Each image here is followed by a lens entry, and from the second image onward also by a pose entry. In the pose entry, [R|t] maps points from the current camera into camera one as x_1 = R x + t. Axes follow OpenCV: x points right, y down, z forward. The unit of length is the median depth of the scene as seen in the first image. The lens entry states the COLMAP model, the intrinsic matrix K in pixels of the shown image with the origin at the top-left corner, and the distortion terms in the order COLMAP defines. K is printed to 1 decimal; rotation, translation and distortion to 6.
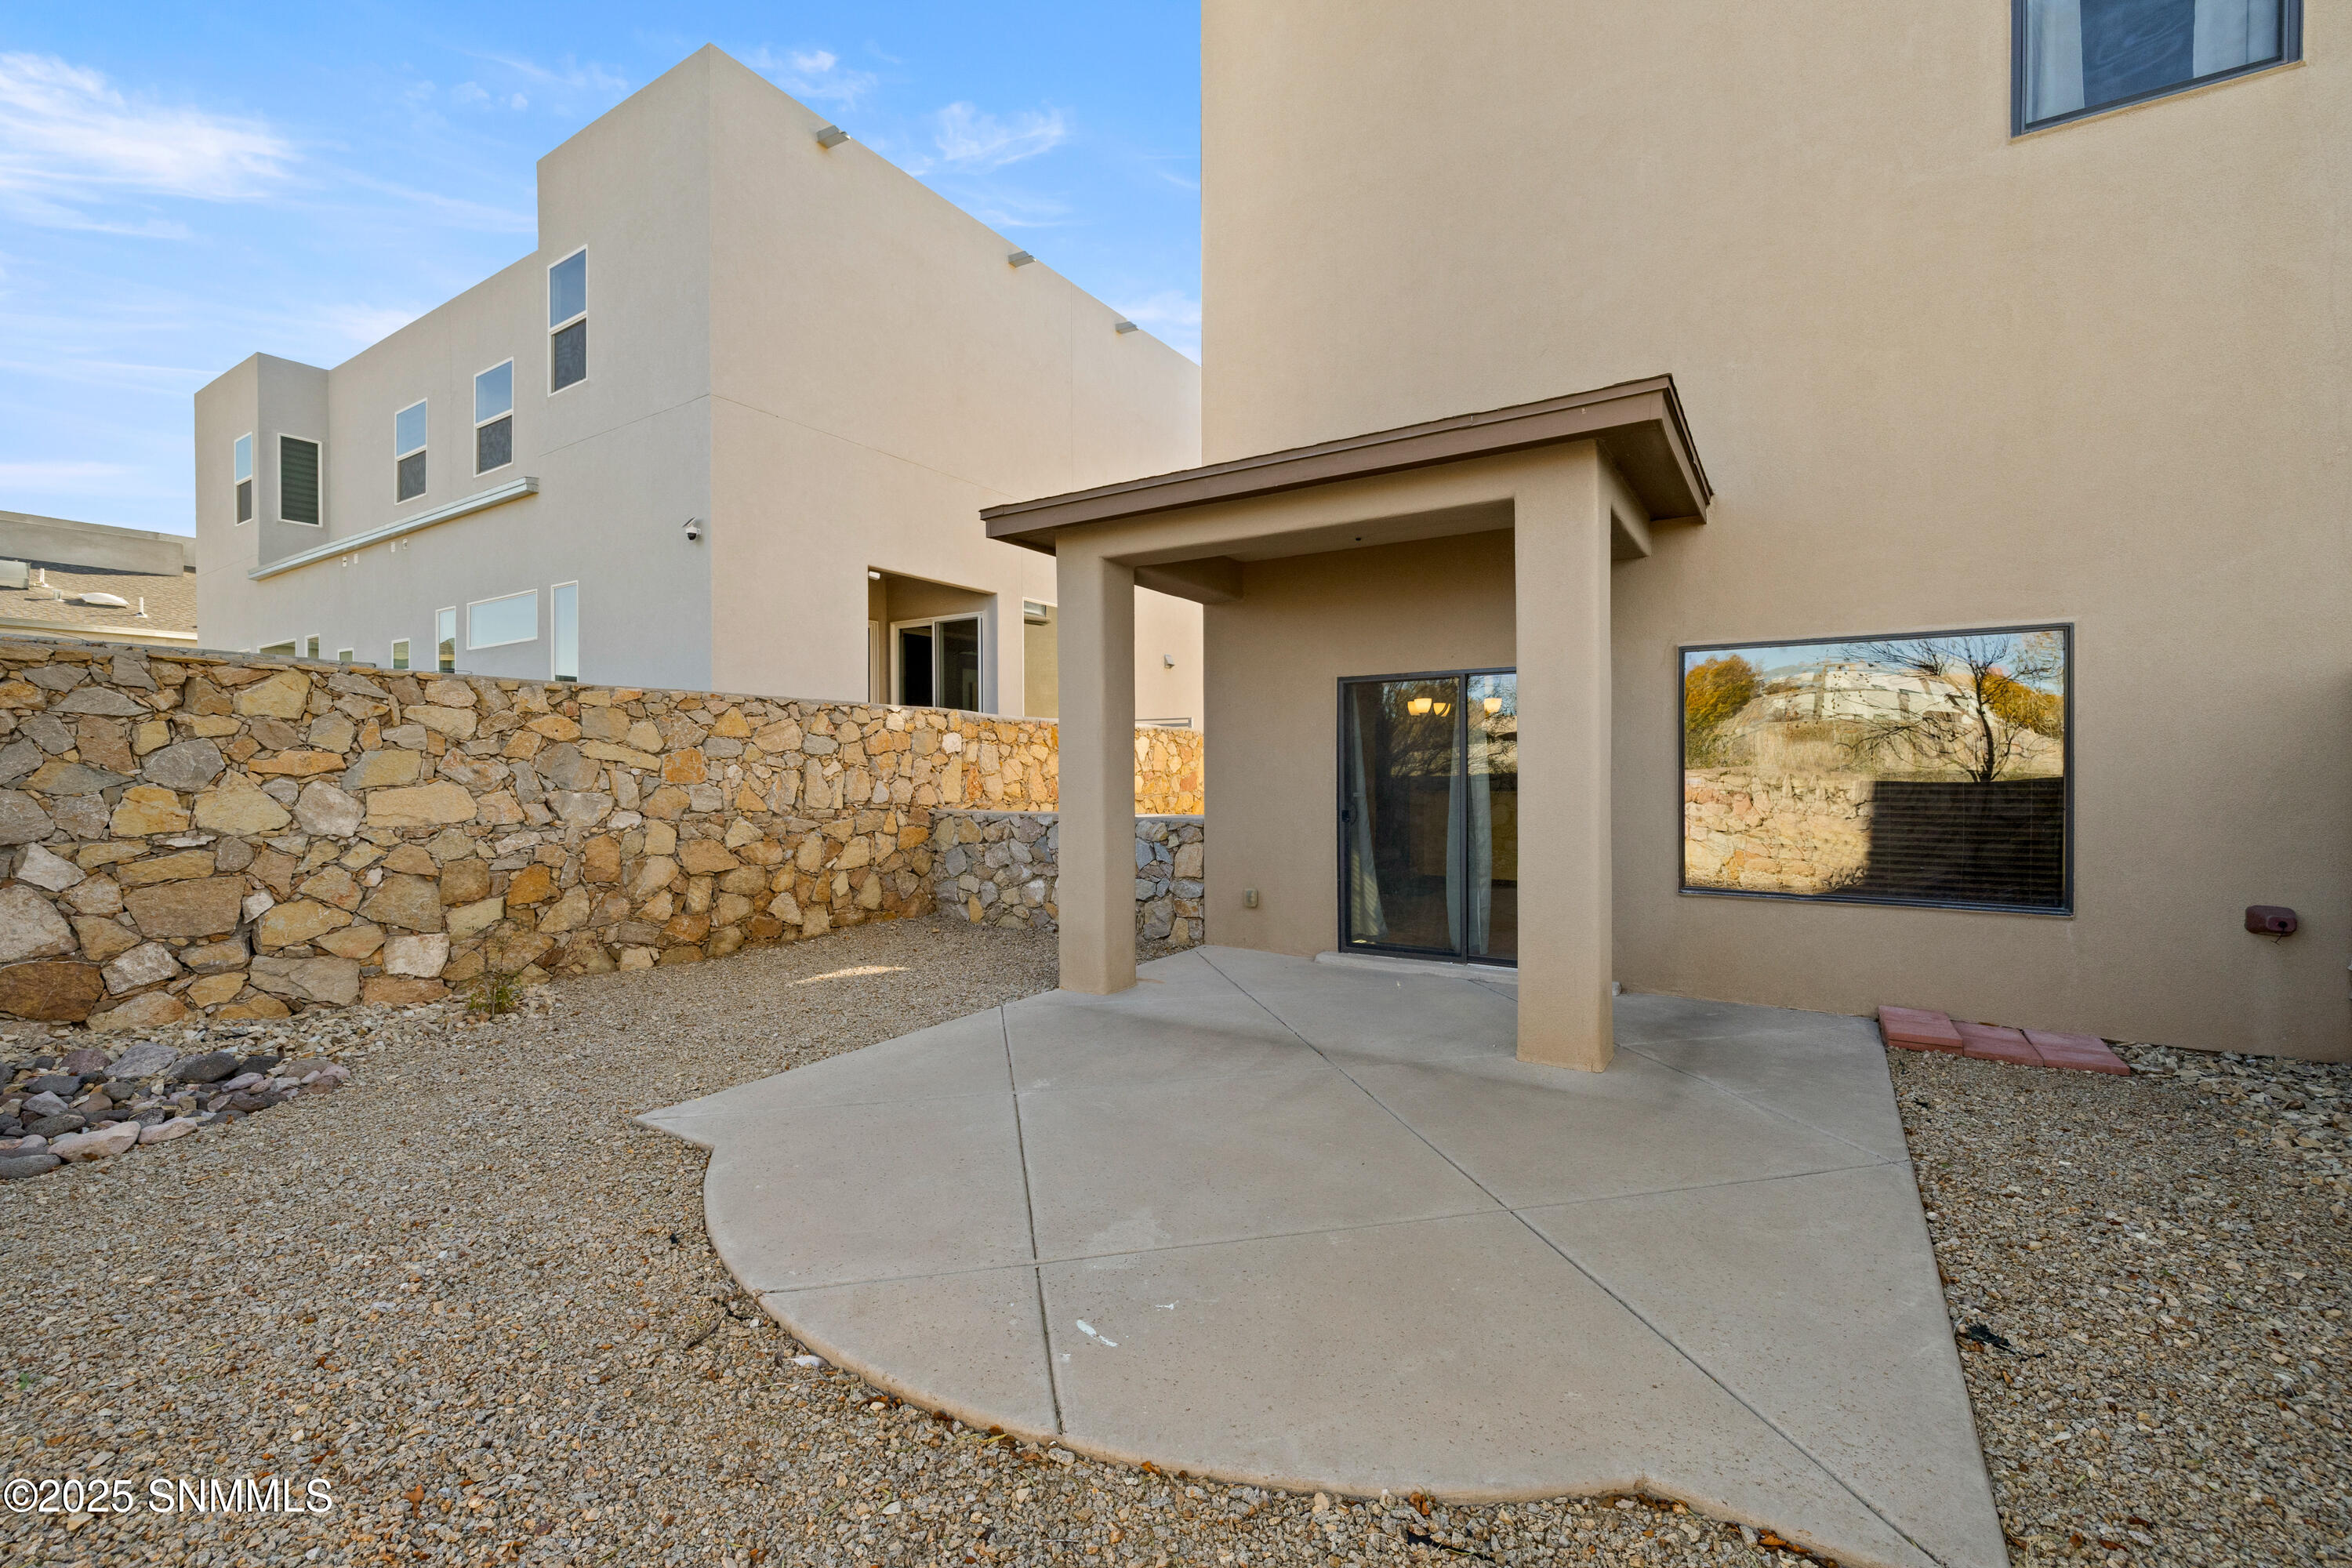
lens RADIAL K [[988.4, 0, 1176.3], [0, 988.4, 780.6], [0, 0, 1]] dist [-0.000016, -0.000670]
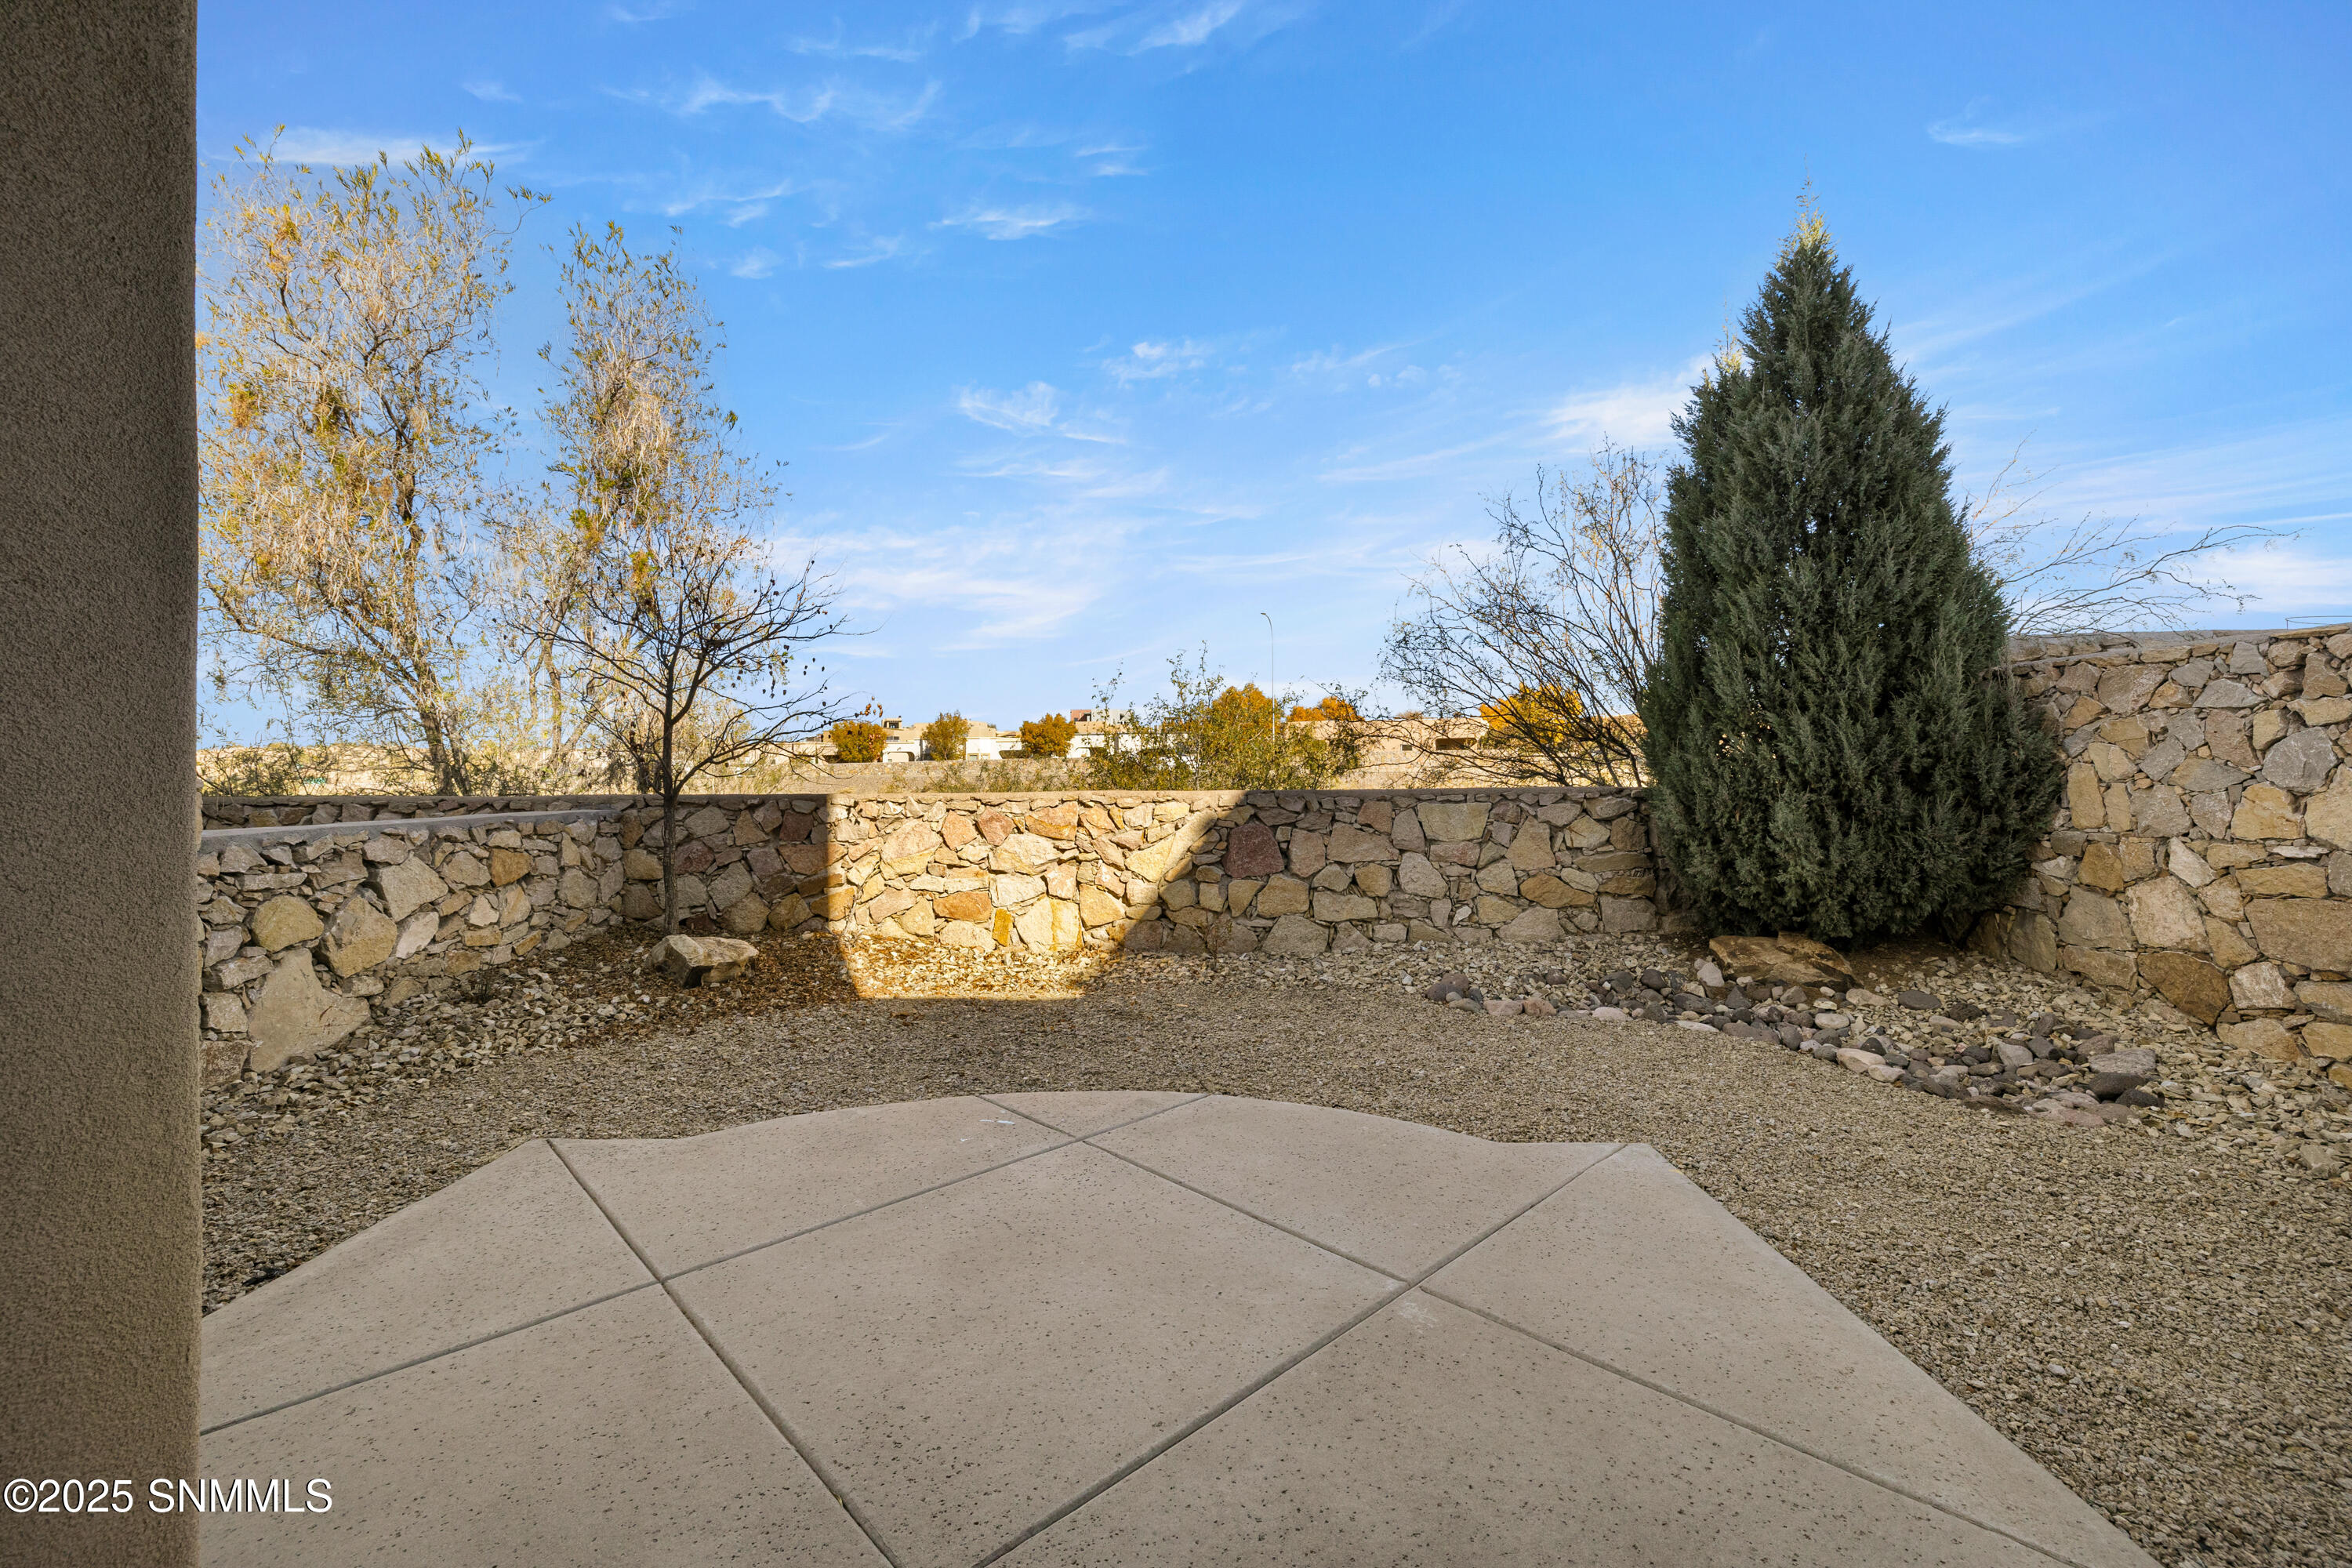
lens RADIAL K [[988.4, 0, 1177.2], [0, 988.4, 785.0], [0, 0, 1]] dist [-0.000016, -0.000670]
pose [[-0.853110, 0.015358, -0.521504, 0.247317], [0.003186, 0.999701, 0.024229, -0.018350], [0.521721, 0.019009, -0.852904, 1.235883]]
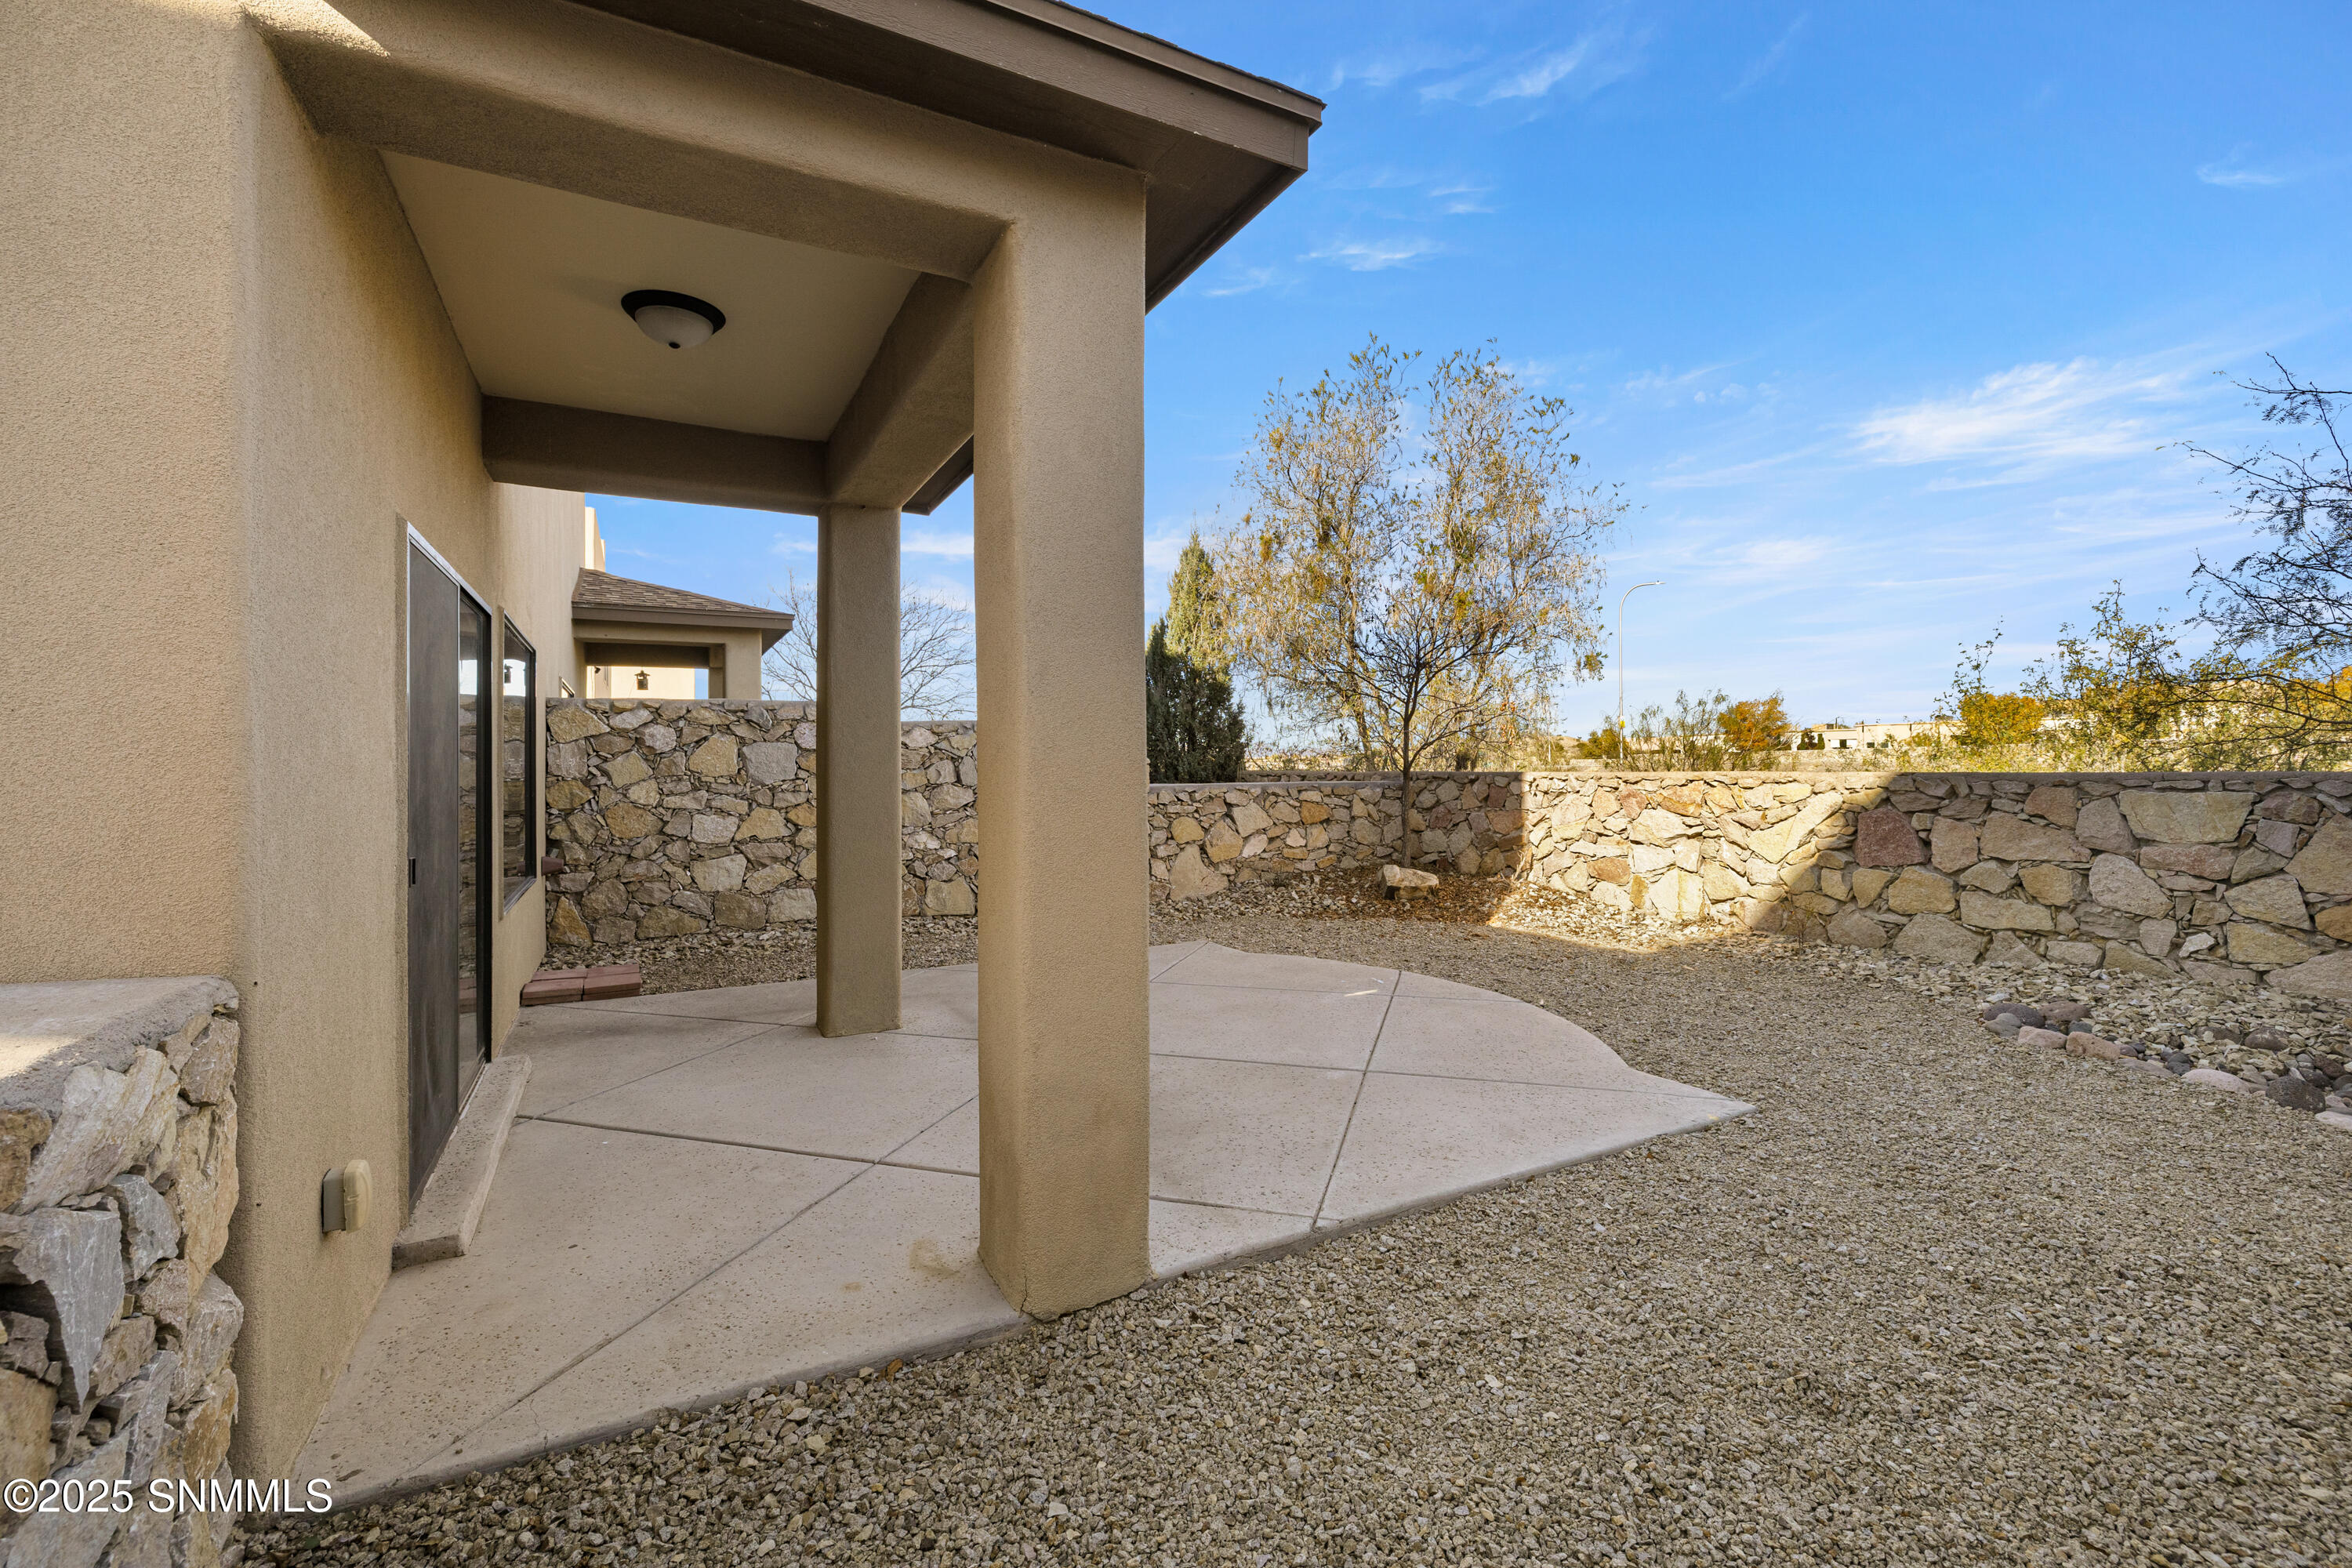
lens RADIAL K [[988.4, 0, 1179.1], [0, 988.4, 763.6], [0, 0, 1]] dist [-0.000016, -0.000670]
pose [[-0.881928, 0.009484, 0.471289, -0.404375], [0.014479, 0.999871, 0.006973, -0.009682], [-0.471162, 0.012973, -0.881952, 1.681344]]
